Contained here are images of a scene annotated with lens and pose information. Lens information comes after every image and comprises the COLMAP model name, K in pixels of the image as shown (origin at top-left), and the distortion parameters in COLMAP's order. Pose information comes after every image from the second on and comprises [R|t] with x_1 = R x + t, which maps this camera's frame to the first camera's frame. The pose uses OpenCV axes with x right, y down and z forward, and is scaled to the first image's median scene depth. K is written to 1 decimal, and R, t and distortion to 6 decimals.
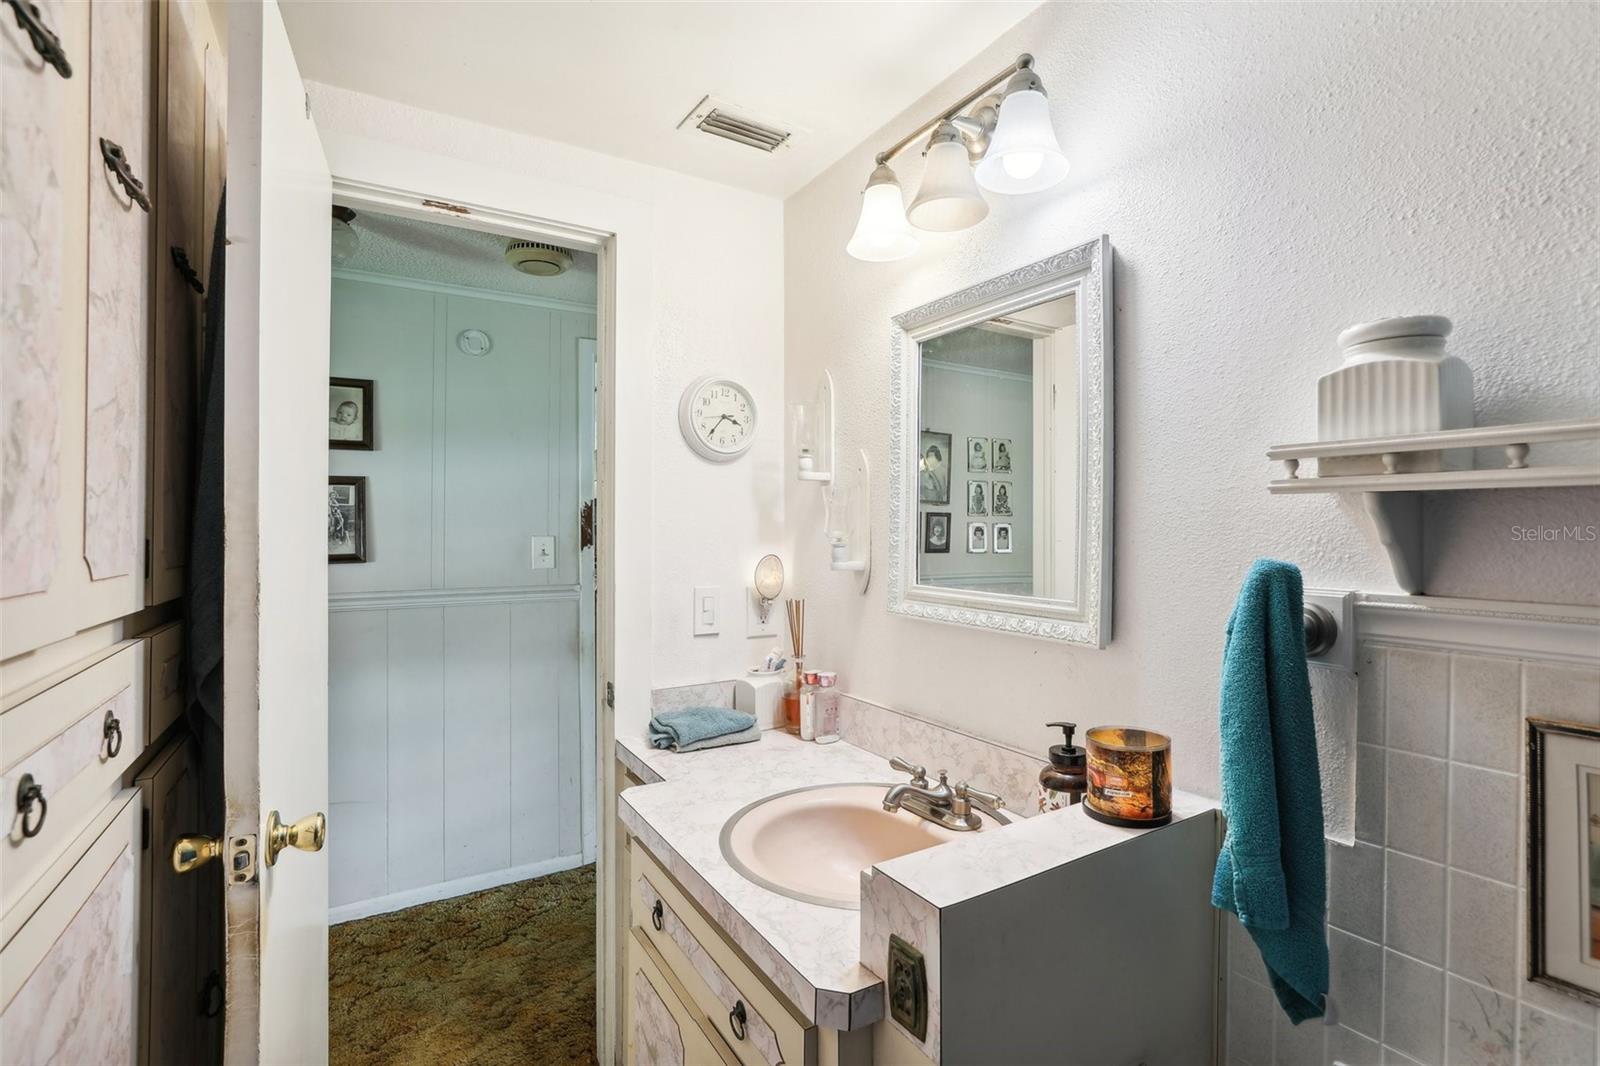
lens RADIAL K [[743.0, 0, 802.2], [0, 743.0, 527.8], [0, 0, 1]] dist [-0.027268, 0.006920]
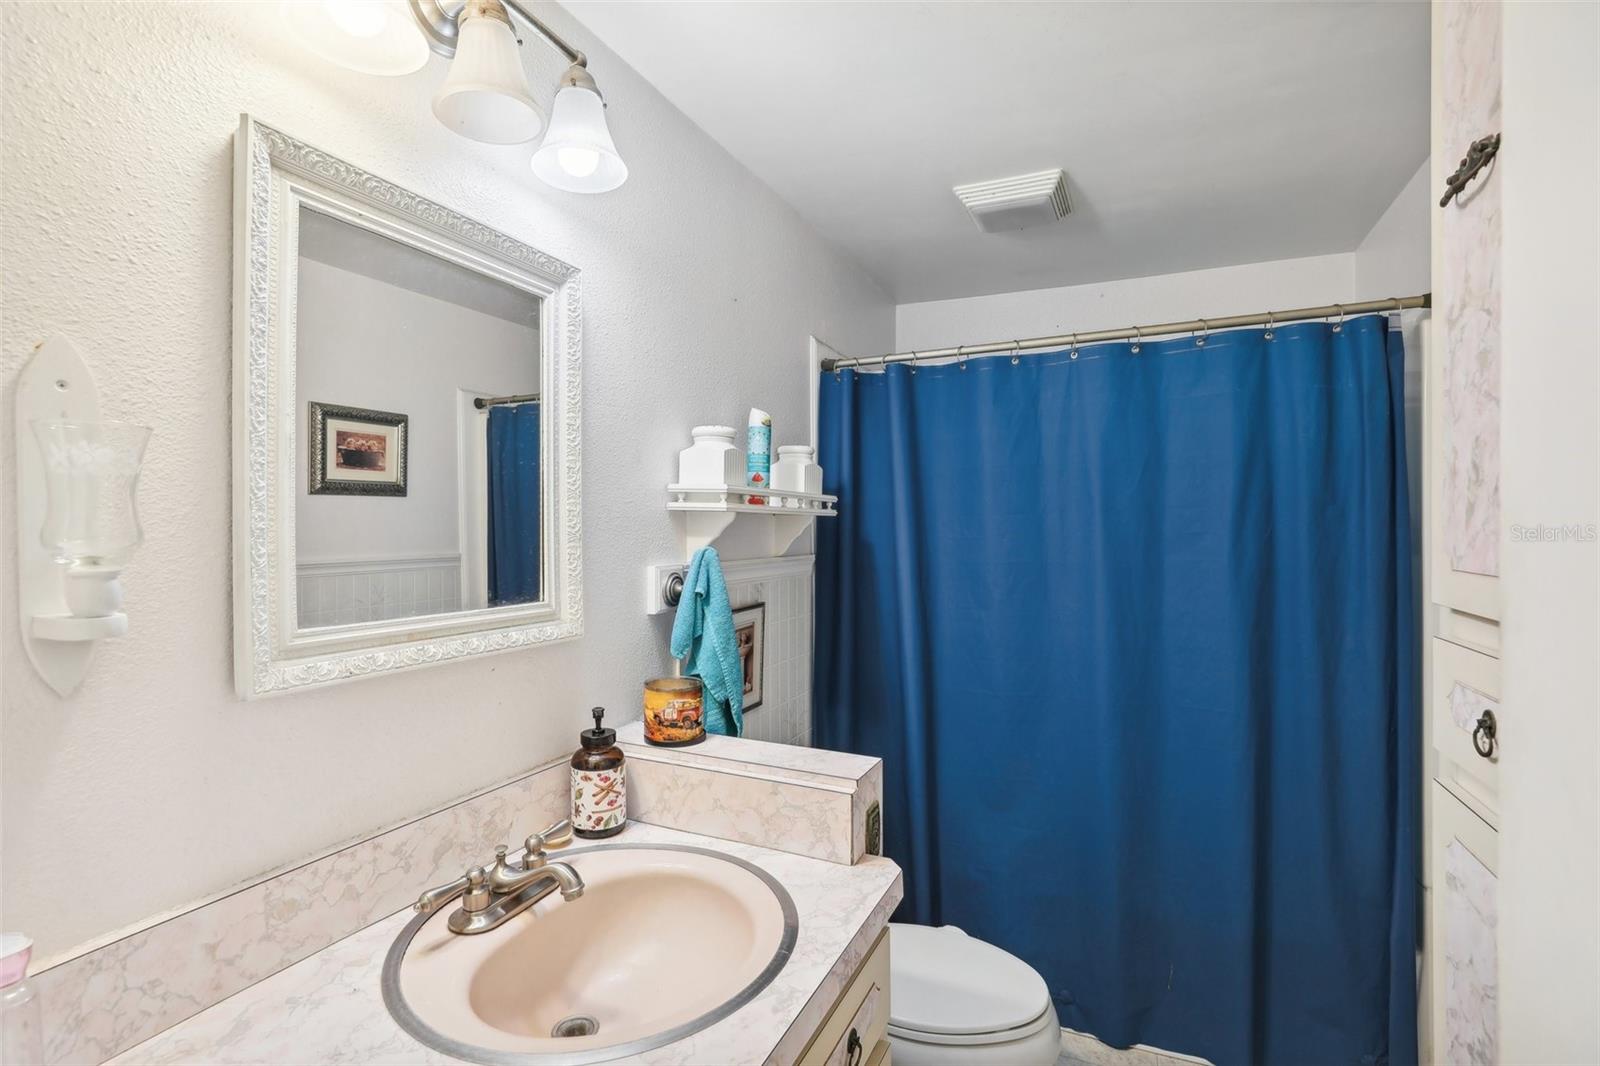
lens RADIAL K [[743.0, 0, 799.6], [0, 743.0, 532.4], [0, 0, 1]] dist [-0.027268, 0.006920]
pose [[-0.561678, 0.000562, 0.827356, -0.585200], [0.002182, 0.999997, 0.000802, 0.003418], [-0.827353, 0.002256, -0.561678, 1.121067]]
